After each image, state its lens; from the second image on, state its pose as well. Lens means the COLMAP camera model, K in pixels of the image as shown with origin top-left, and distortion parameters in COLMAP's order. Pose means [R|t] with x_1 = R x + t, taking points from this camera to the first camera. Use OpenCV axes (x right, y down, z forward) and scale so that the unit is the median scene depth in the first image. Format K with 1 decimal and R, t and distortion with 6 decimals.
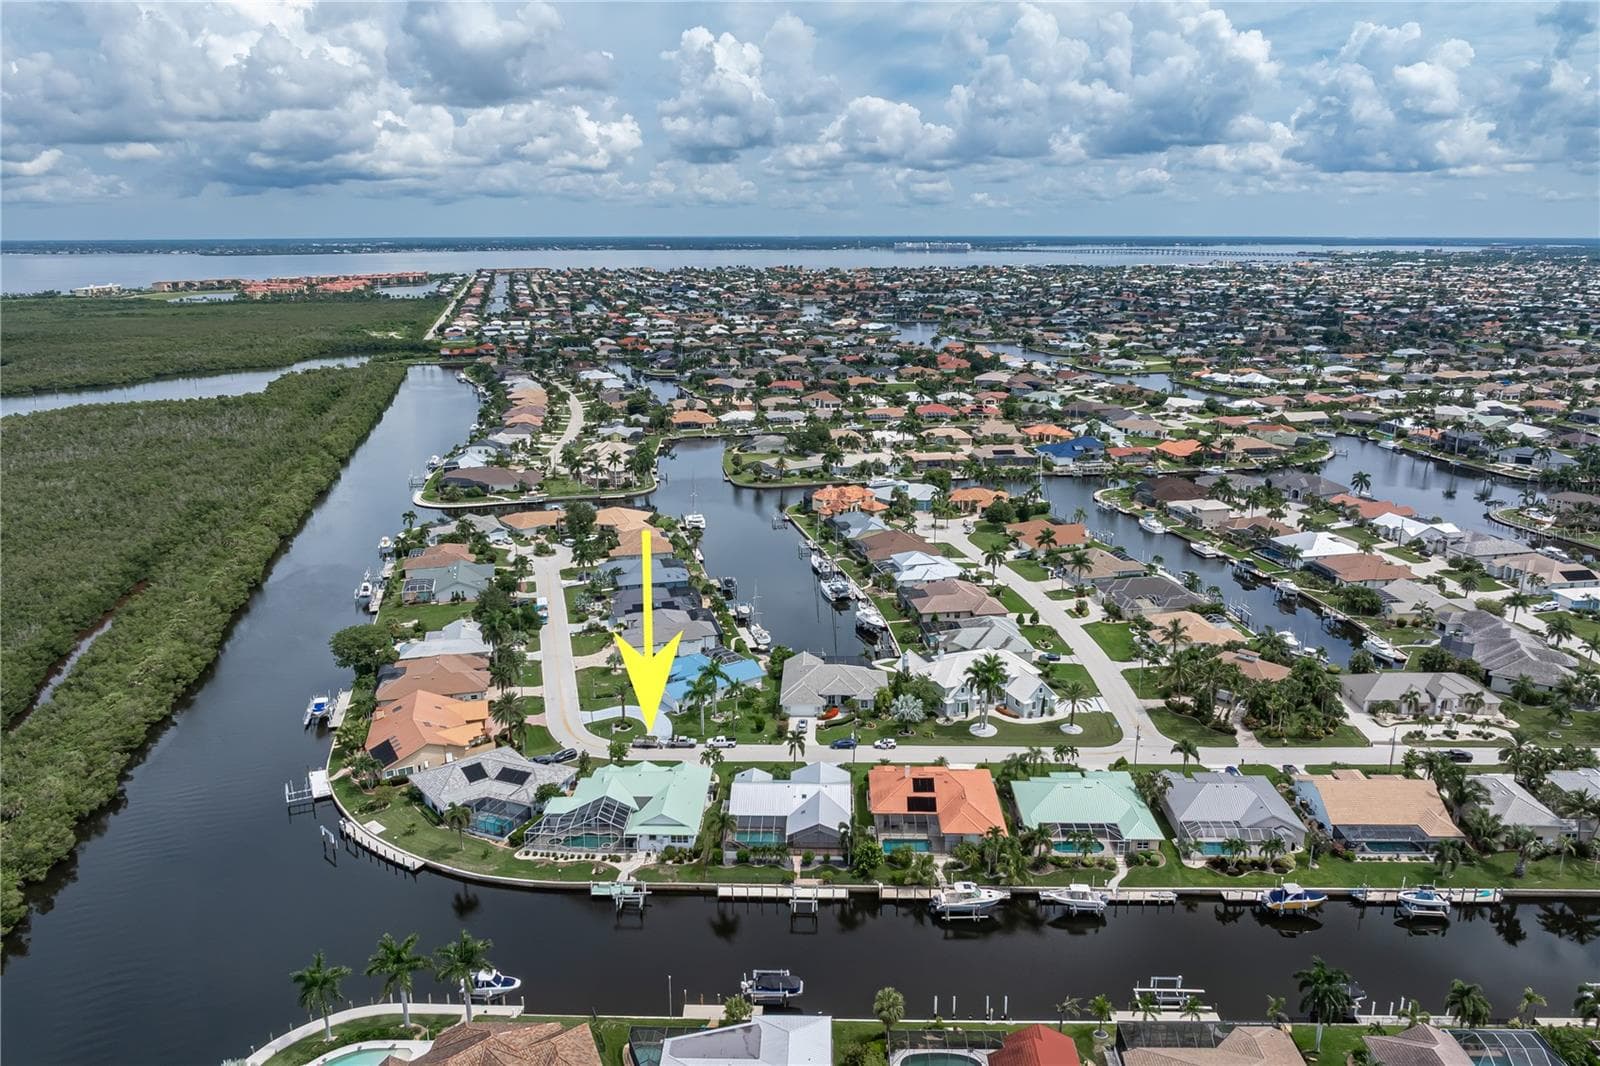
lens RADIAL K [[1131.4, 0, 801.1], [0, 1131.4, 501.2], [0, 0, 1]] dist [-0.028384, 0.007185]
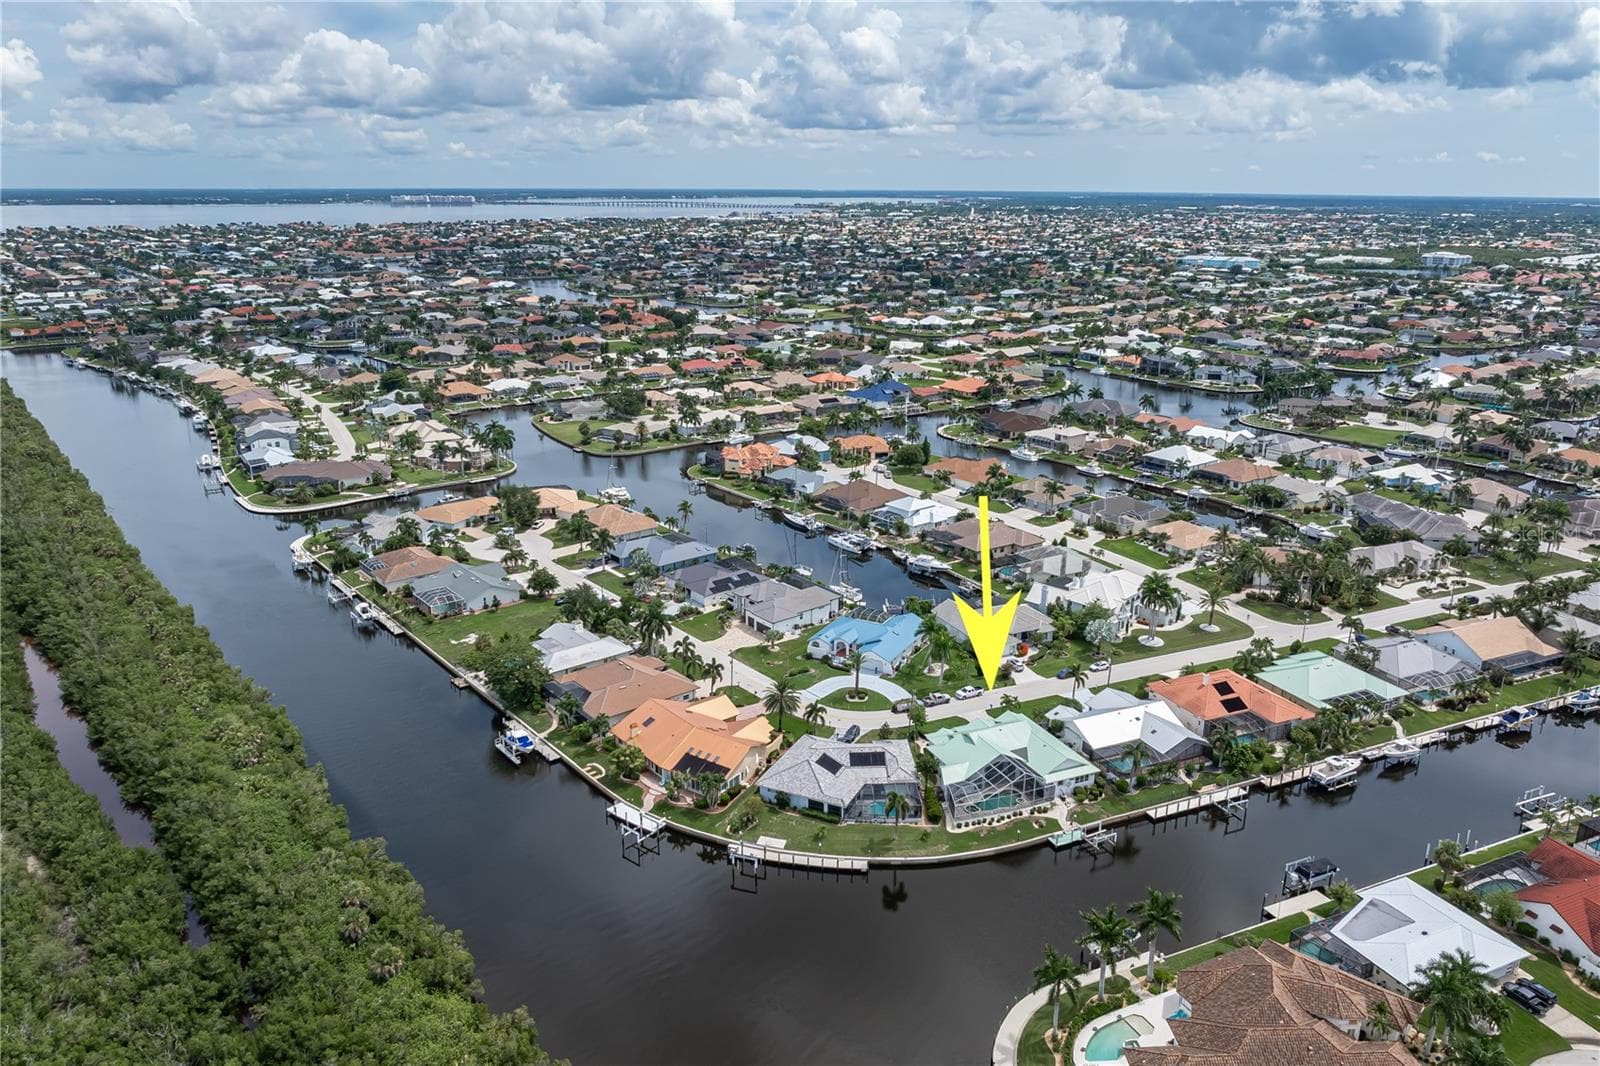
lens RADIAL K [[1124.4, 0, 800.0], [0, 1124.4, 533.0], [0, 0, 1]] dist [-0.023377, 0.007148]
pose [[0.903567, -0.120009, 0.411297, -0.154258], [0.092064, 0.991930, 0.087174, -0.008197], [-0.418439, -0.040902, 0.907323, 0.037387]]
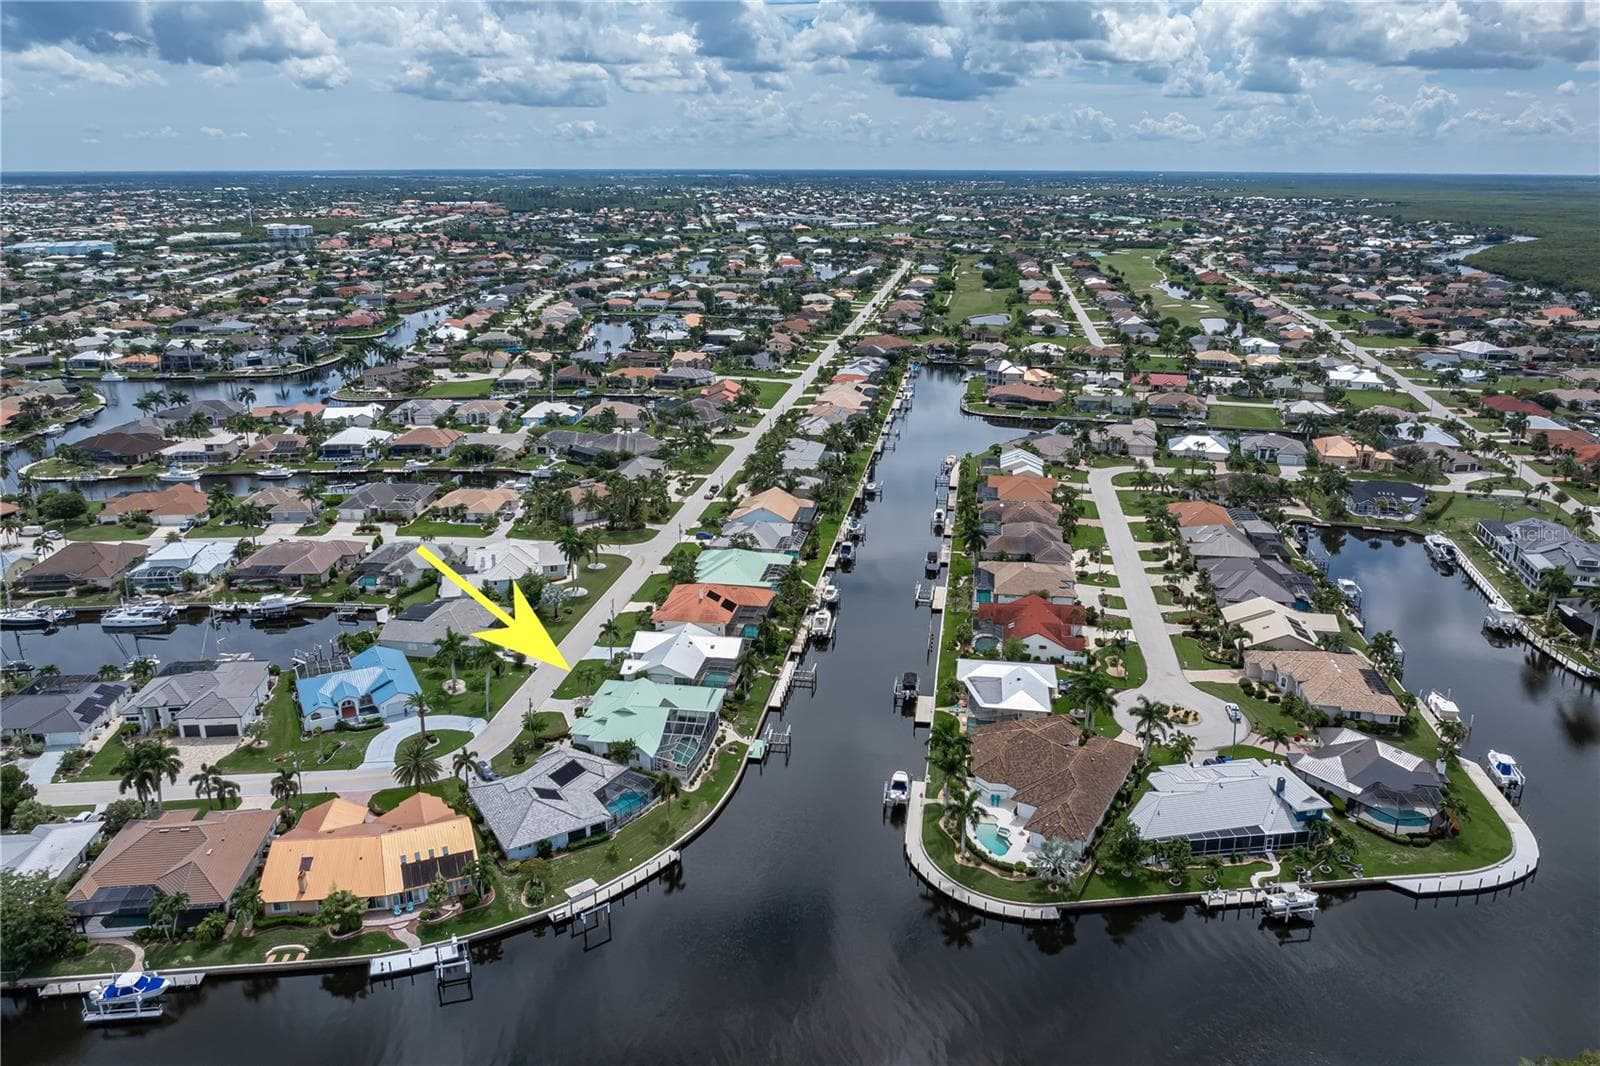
lens RADIAL K [[1124.4, 0, 800.0], [0, 1124.4, 533.0], [0, 0, 1]] dist [-0.023377, 0.007148]
pose [[0.128021, -0.306599, 0.943190, -0.231611], [0.227717, 0.934695, 0.272929, -0.031278], [-0.965275, 0.179840, 0.189478, 0.140437]]
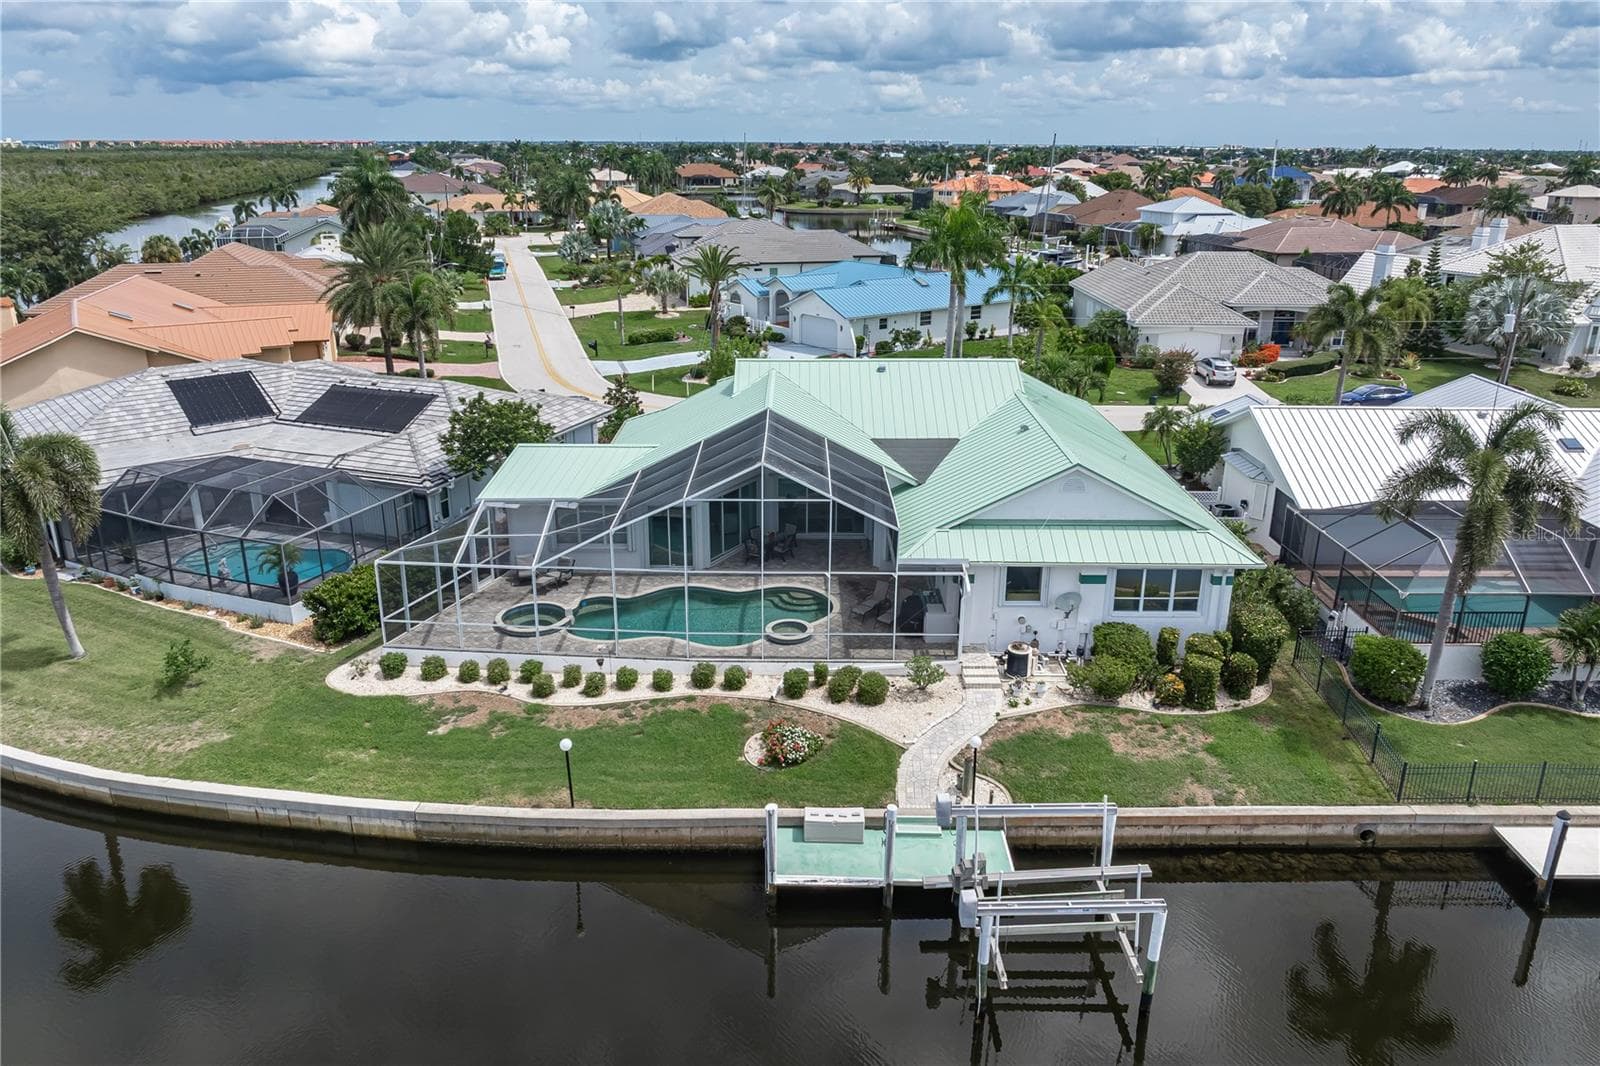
lens RADIAL K [[1124.4, 0, 800.0], [0, 1124.4, 533.0], [0, 0, 1]] dist [-0.023377, 0.007148]
pose [[0.999583, 0.000381, 0.028886, -0.036913], [-0.003245, 0.995065, 0.099175, 0.056036], [-0.028706, -0.099227, 0.994651, 0.167383]]
